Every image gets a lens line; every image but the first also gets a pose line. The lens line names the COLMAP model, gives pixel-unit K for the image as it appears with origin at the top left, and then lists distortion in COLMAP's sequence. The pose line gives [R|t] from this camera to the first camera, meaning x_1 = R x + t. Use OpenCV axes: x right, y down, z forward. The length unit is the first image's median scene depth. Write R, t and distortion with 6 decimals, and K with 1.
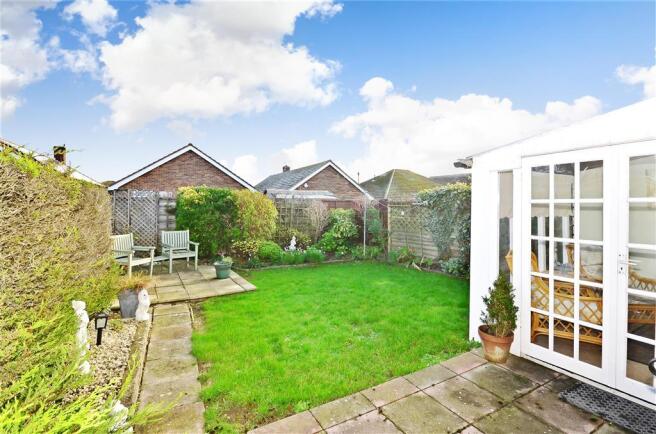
lens RADIAL K [[302.9, 0, 327.2], [0, 302.9, 211.5], [0, 0, 1]] dist [-0.000759, 0.000337]
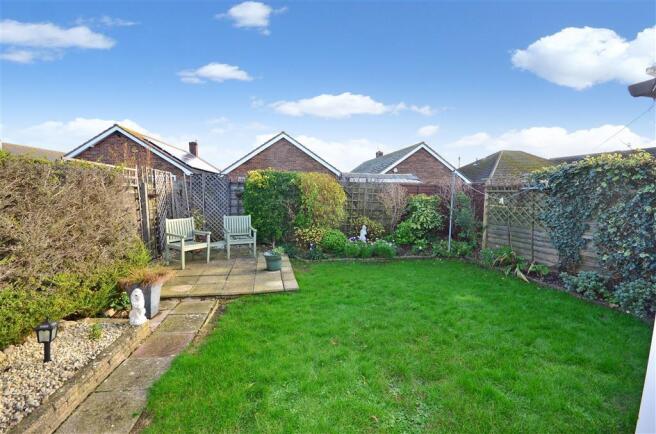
lens RADIAL K [[287.8, 0, 331.0], [0, 287.8, 221.1], [0, 0, 1]] dist [-0.001281, -0.000321]
pose [[0.950986, 0.036536, -0.307068, 0.071446], [-0.011421, 0.996468, 0.083193, 0.001135], [0.309023, -0.075608, 0.948044, 0.227609]]
